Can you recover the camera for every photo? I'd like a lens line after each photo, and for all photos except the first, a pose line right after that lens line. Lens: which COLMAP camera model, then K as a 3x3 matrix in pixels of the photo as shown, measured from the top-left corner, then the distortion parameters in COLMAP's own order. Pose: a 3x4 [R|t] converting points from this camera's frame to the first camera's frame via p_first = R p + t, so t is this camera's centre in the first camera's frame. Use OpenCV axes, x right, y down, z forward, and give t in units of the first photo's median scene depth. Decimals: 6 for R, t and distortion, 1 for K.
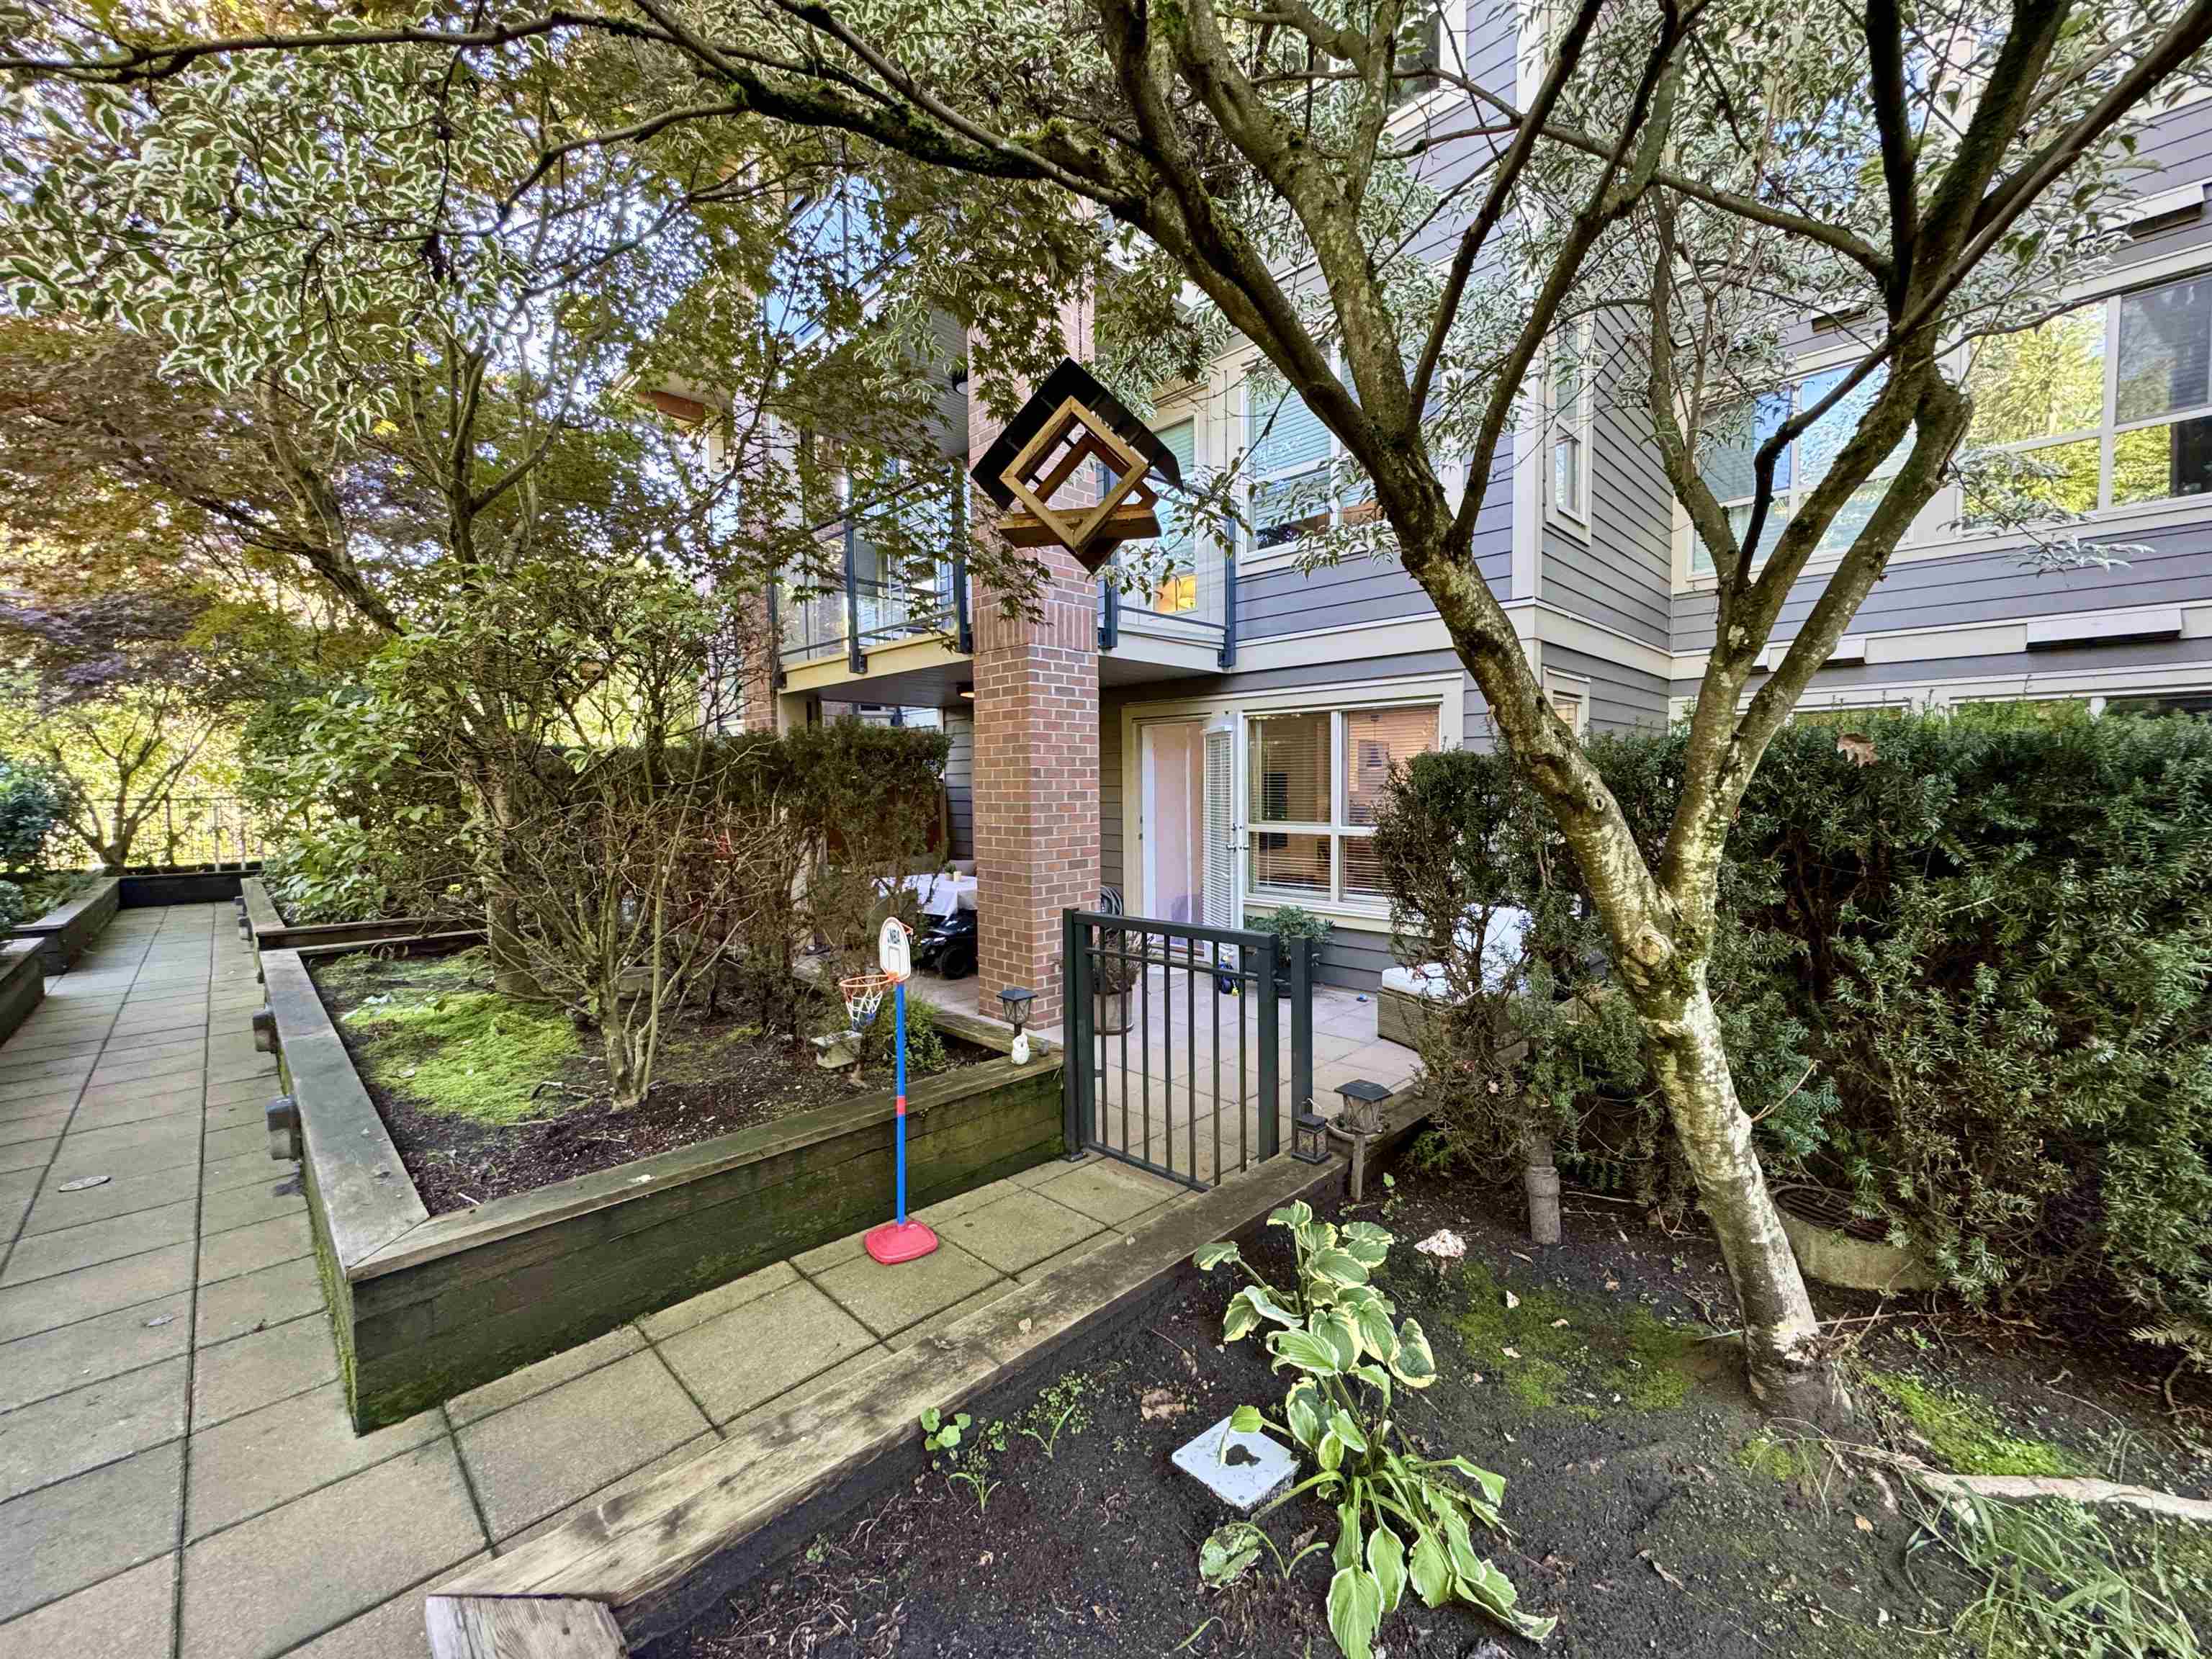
lens RADIAL K [[884.3, 0, 1110.7], [0, 884.3, 831.2], [0, 0, 1]] dist [-0.003553, 0.000862]
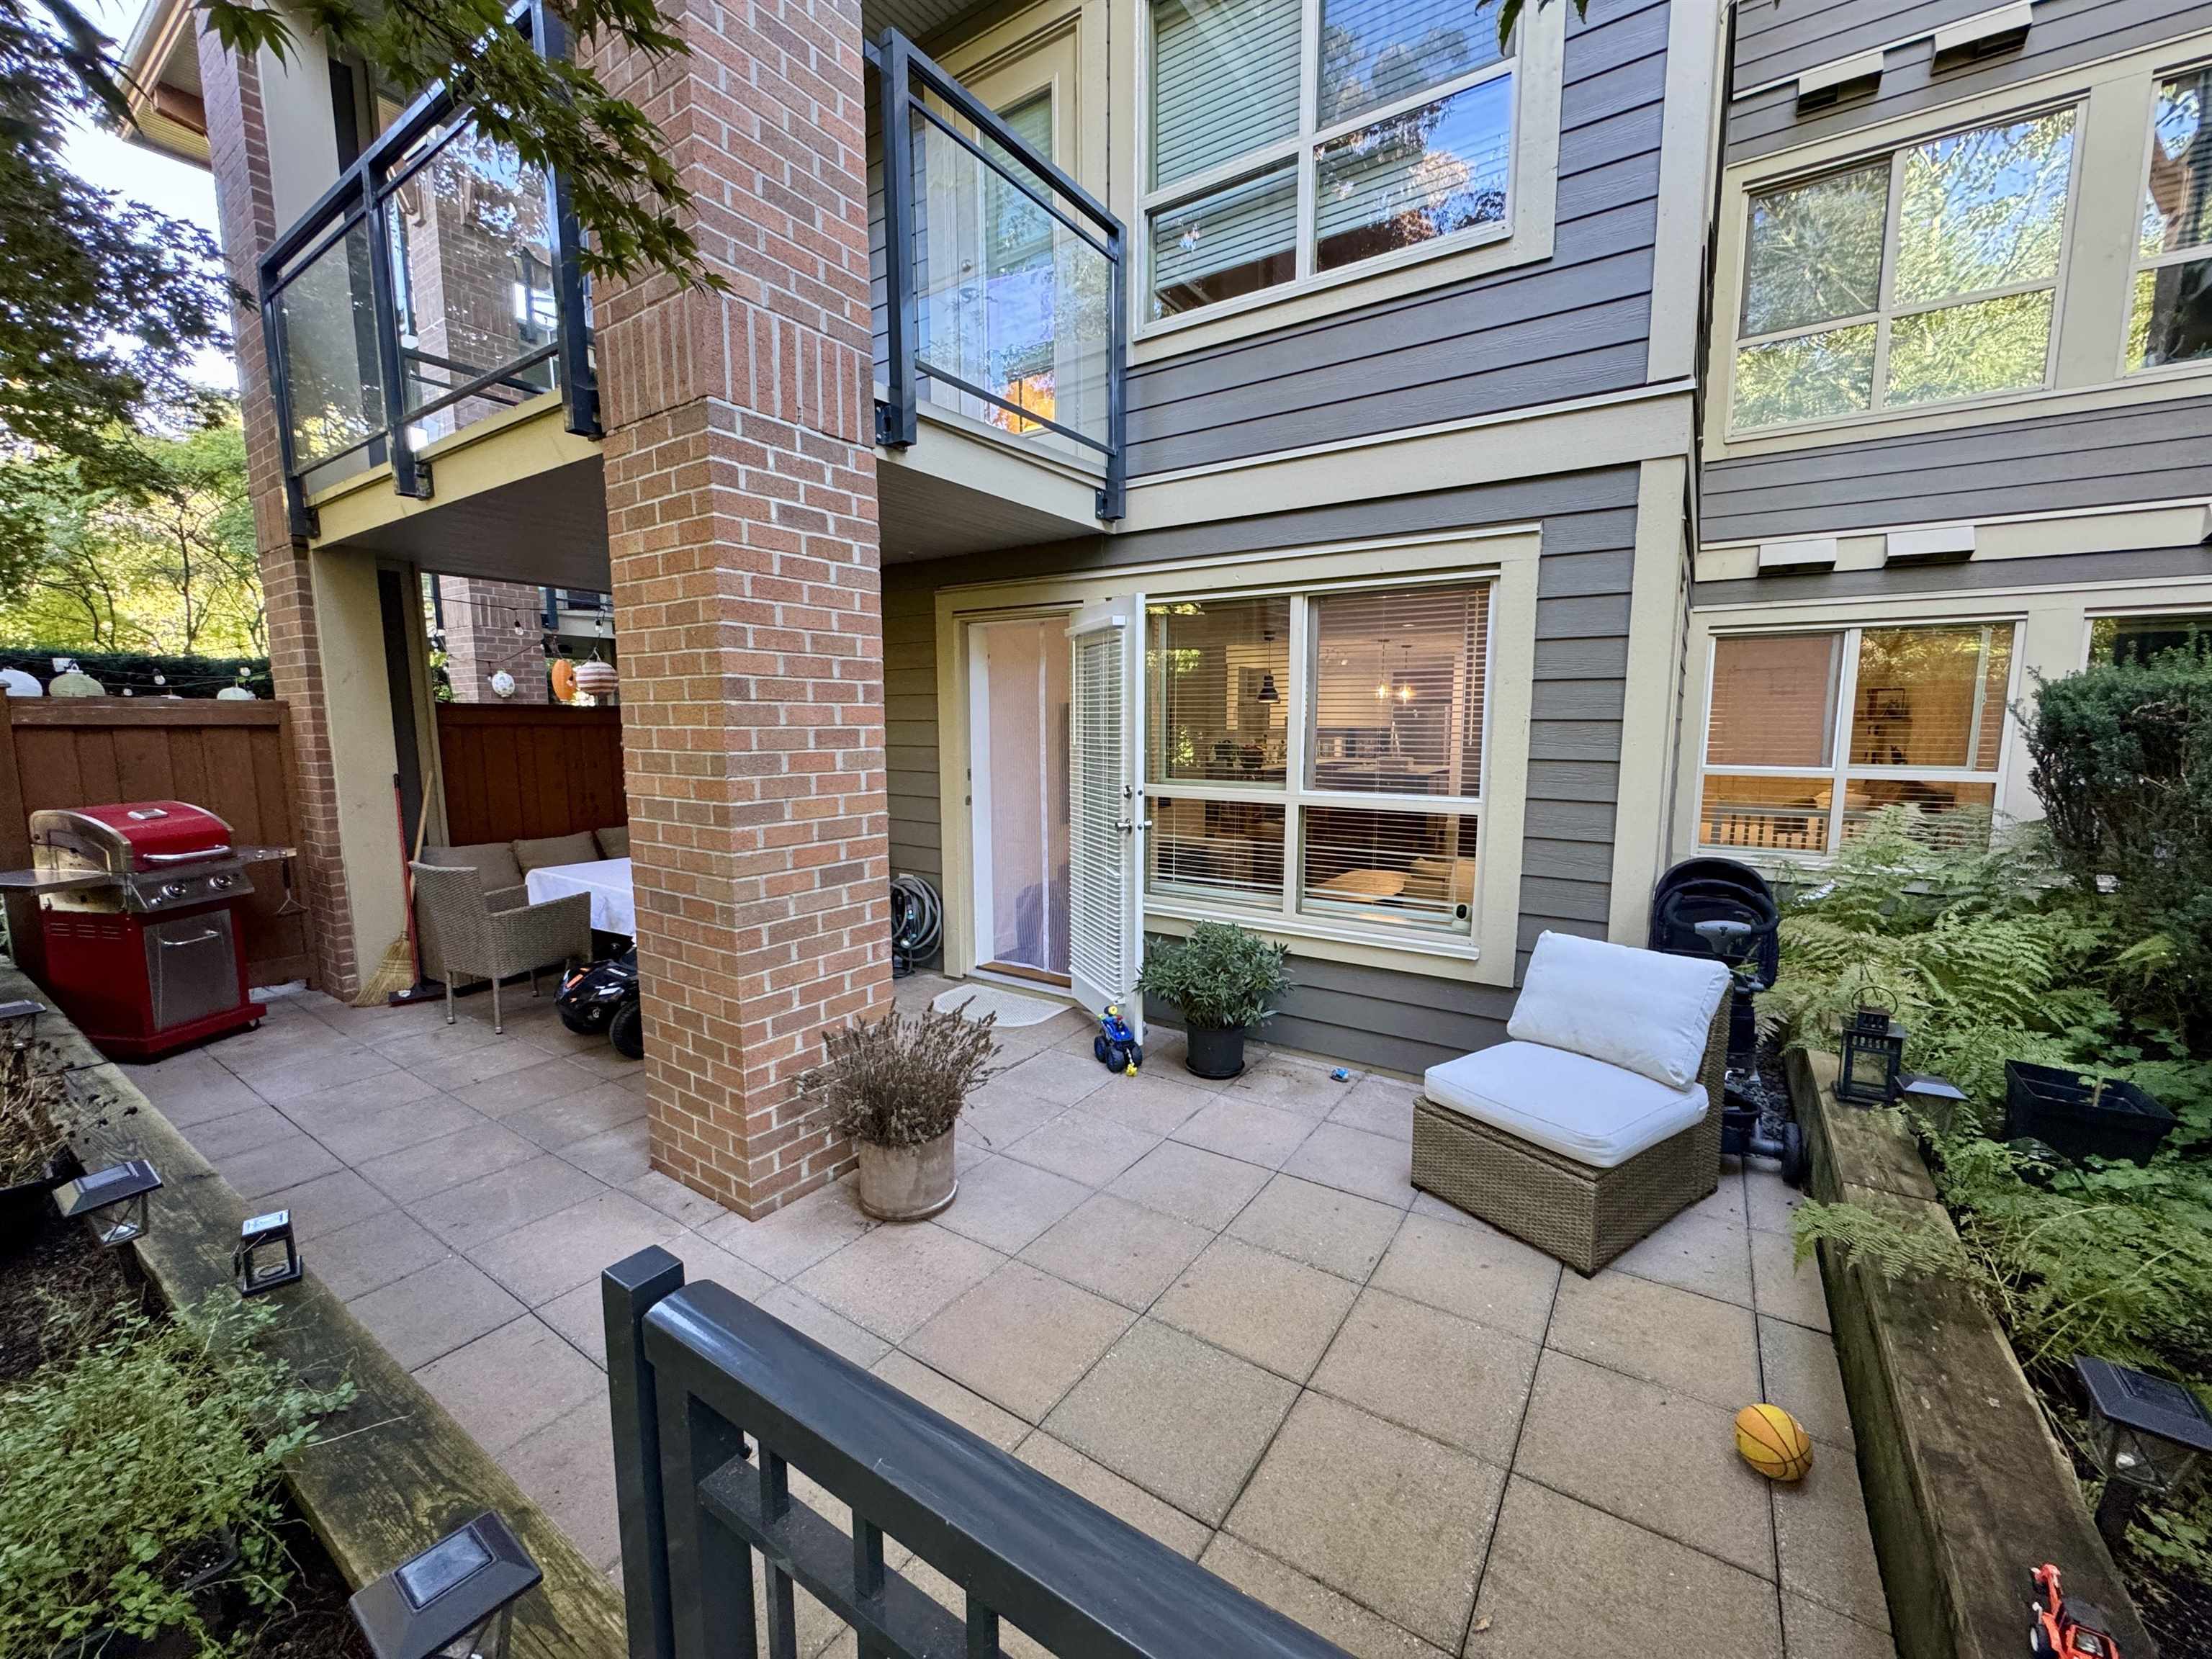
lens RADIAL K [[884.3, 0, 1110.7], [0, 884.3, 831.2], [0, 0, 1]] dist [-0.003553, 0.000862]
pose [[0.981888, -0.014428, 0.188912, 0.015955], [0.000799, 0.997403, 0.072024, -0.020139], [-0.189461, -0.070569, 0.979349, 0.410714]]
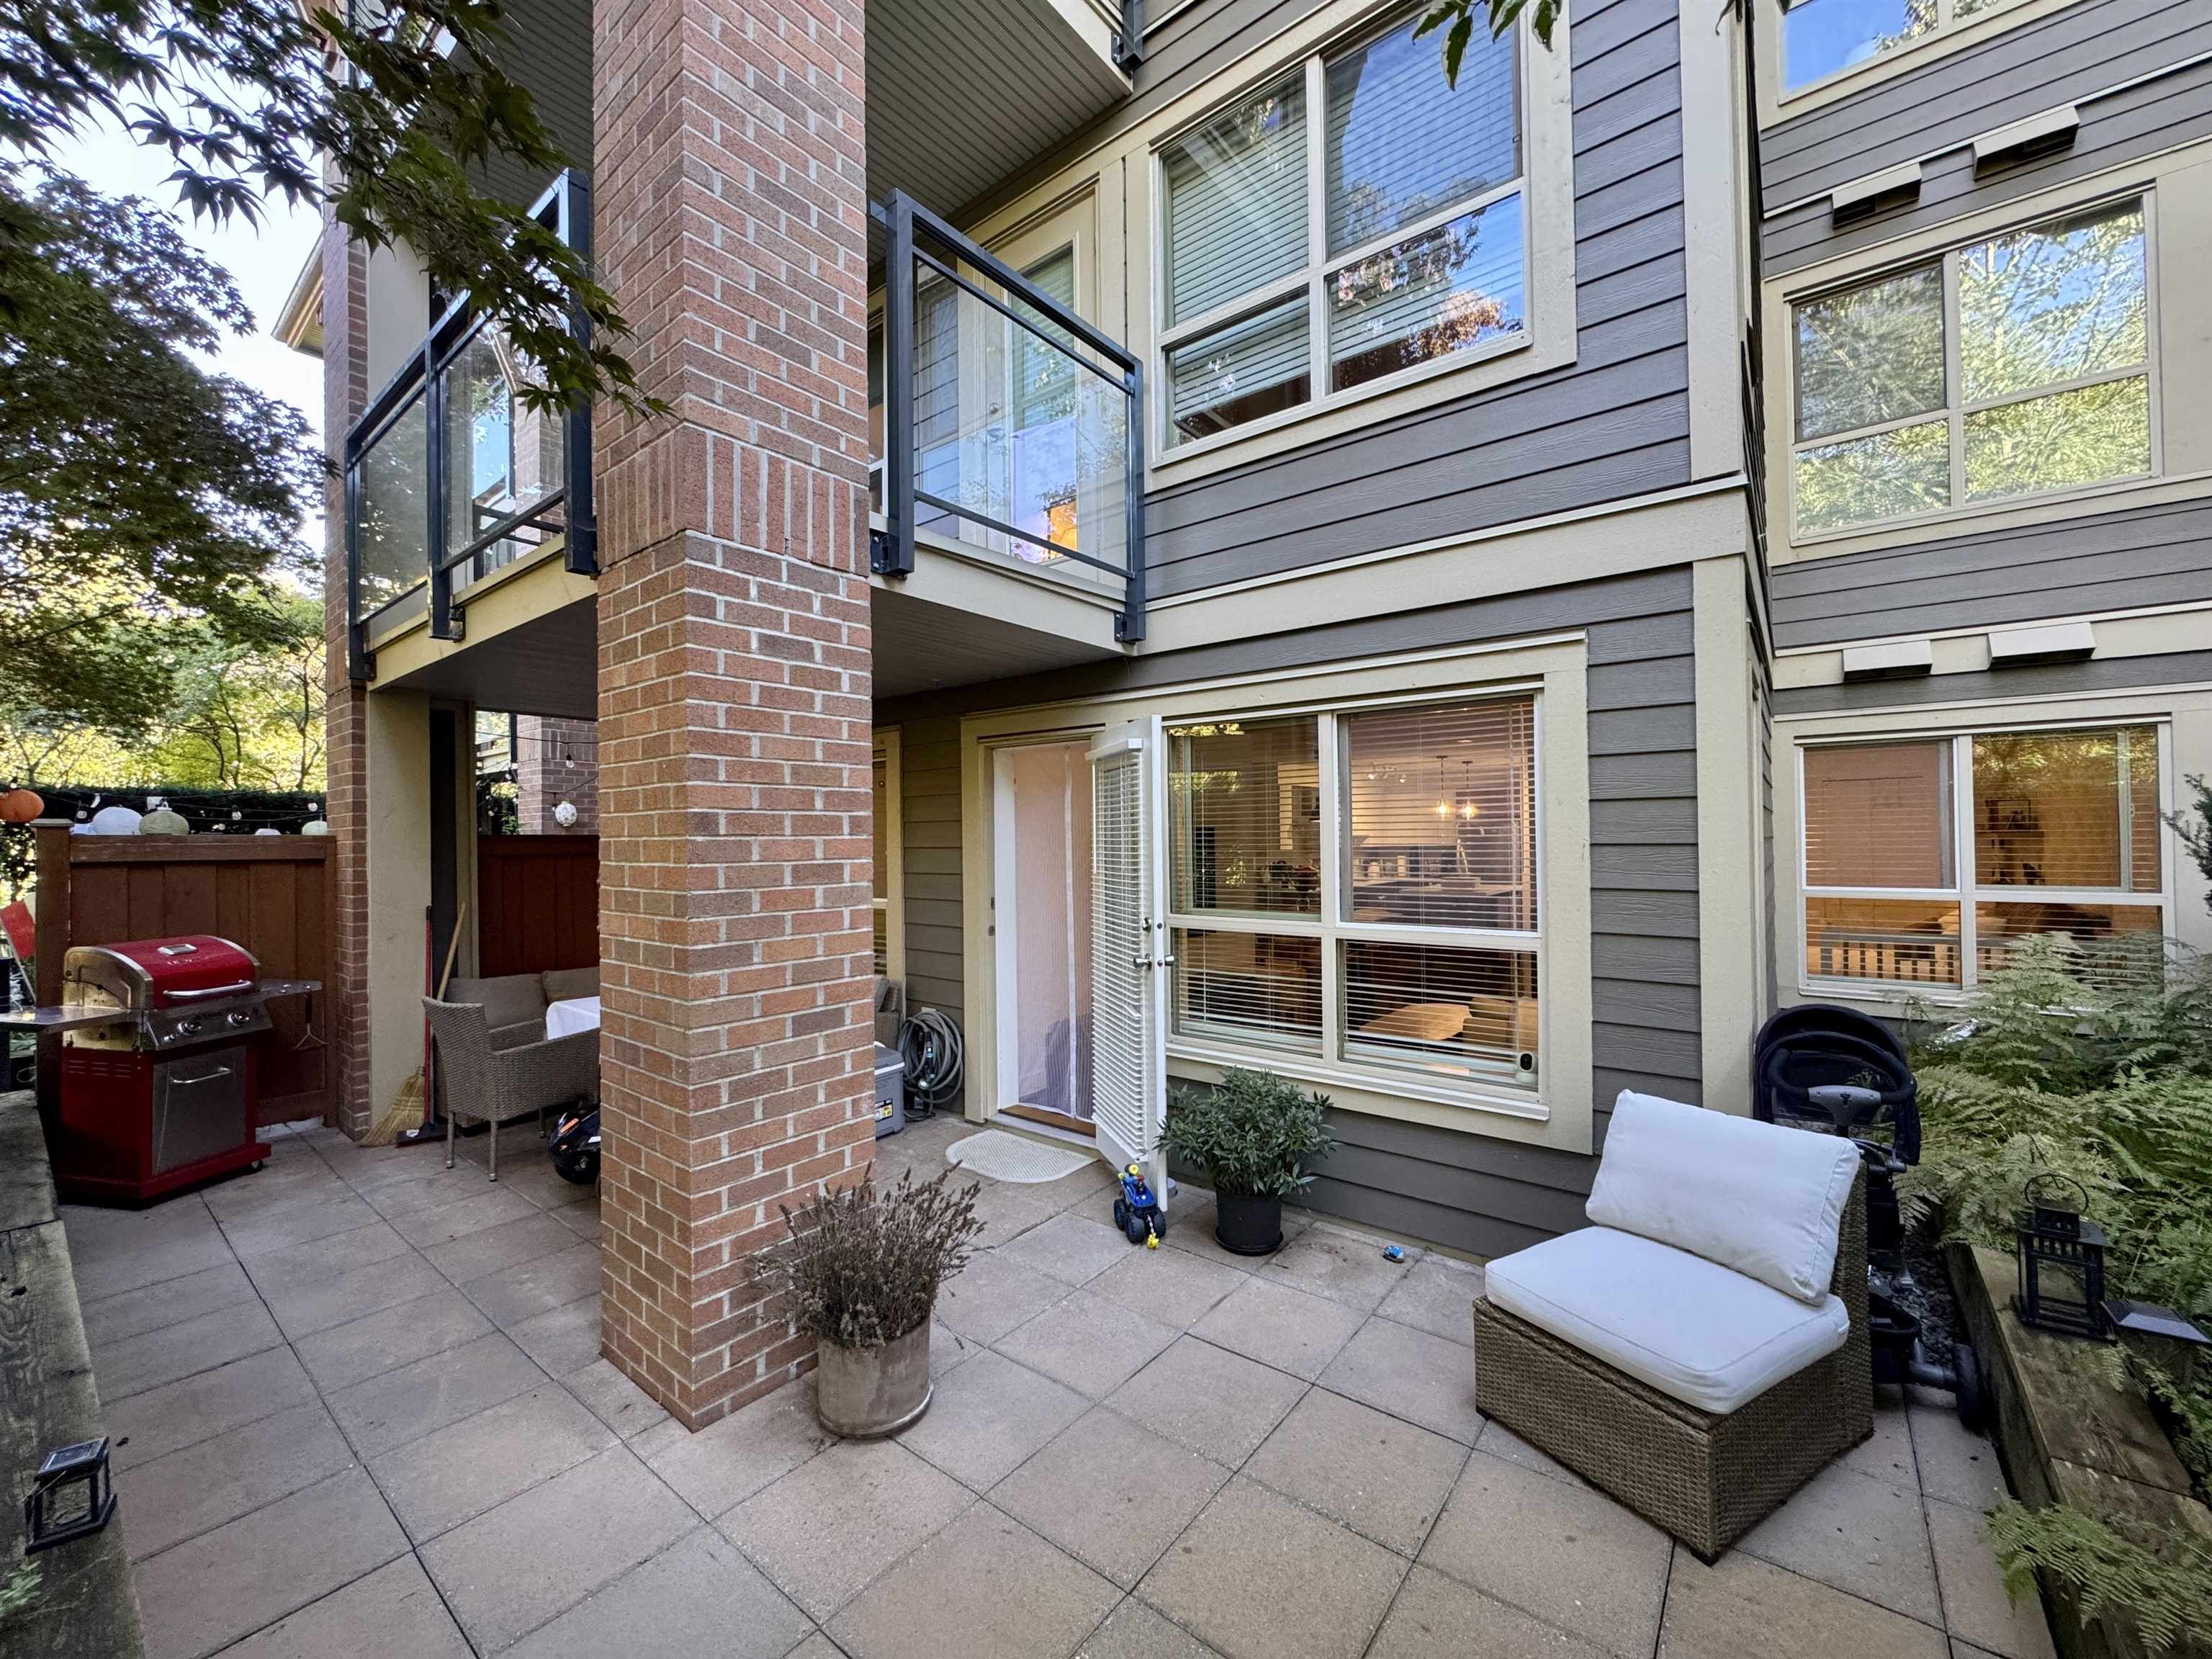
lens RADIAL K [[884.3, 0, 1110.7], [0, 884.3, 831.2], [0, 0, 1]] dist [-0.003553, 0.000862]
pose [[0.993565, -0.000923, 0.113259, 0.053718], [0.007921, 0.998085, -0.061348, -0.027836], [-0.112985, 0.061850, 0.991670, 0.444826]]
